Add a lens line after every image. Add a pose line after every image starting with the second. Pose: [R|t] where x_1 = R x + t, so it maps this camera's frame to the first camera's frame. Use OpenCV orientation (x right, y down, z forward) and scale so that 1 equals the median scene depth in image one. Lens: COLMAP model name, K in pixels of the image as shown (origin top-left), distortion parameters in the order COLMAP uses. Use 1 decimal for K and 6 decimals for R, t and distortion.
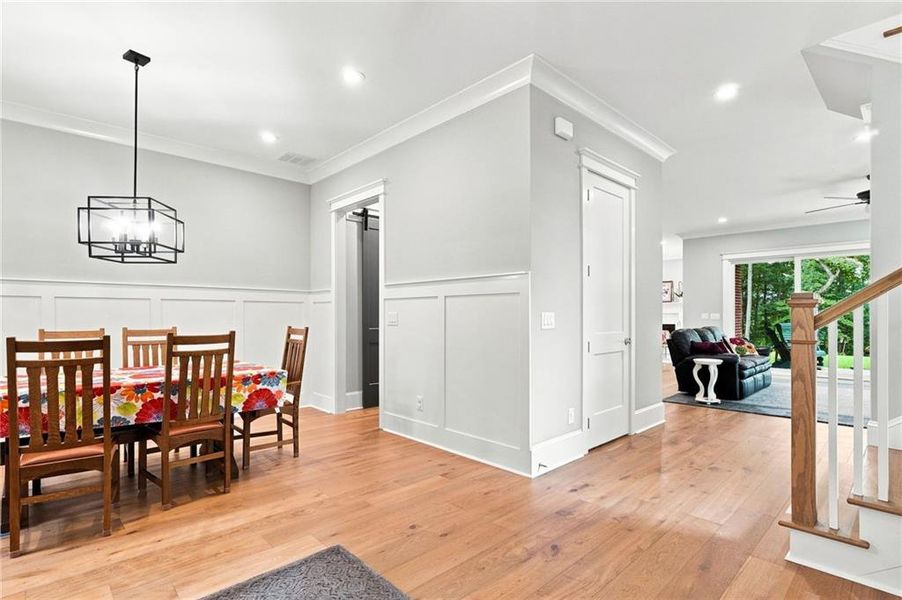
lens RADIAL K [[442.5, 0, 449.4], [0, 442.5, 314.2], [0, 0, 1]] dist [-0.003487, 0.000075]
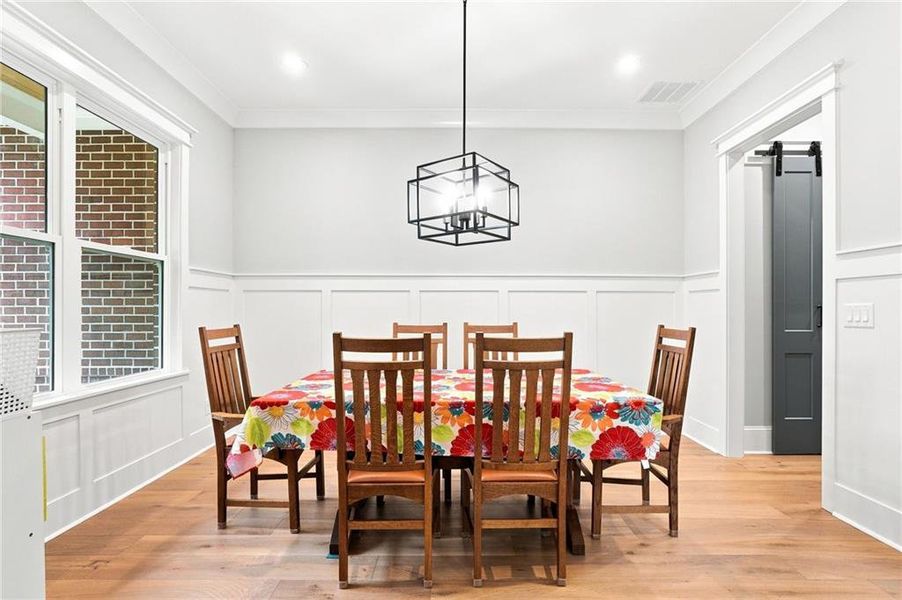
lens RADIAL K [[452.0, 0, 452.9], [0, 452.0, 313.4], [0, 0, 1]] dist [-0.006591, -0.000757]
pose [[0.732143, 0.005426, -0.681129, -0.148774], [0.000730, 0.999961, 0.008750, 0.004443], [0.681150, -0.006904, 0.732111, 0.338017]]
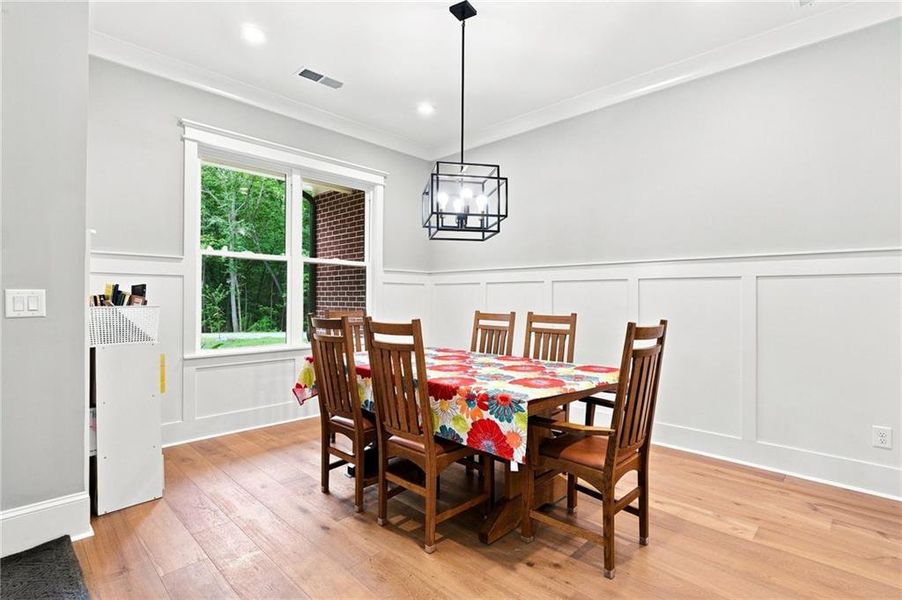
lens RADIAL K [[435.2, 0, 452.7], [0, 435.2, 296.6], [0, 0, 1]] dist [-0.000745, -0.000061]
pose [[0.060739, -0.002299, -0.998151, 0.147782], [-0.006596, 0.999975, -0.002704, 0.002389], [0.998132, 0.006748, 0.060722, 0.810284]]
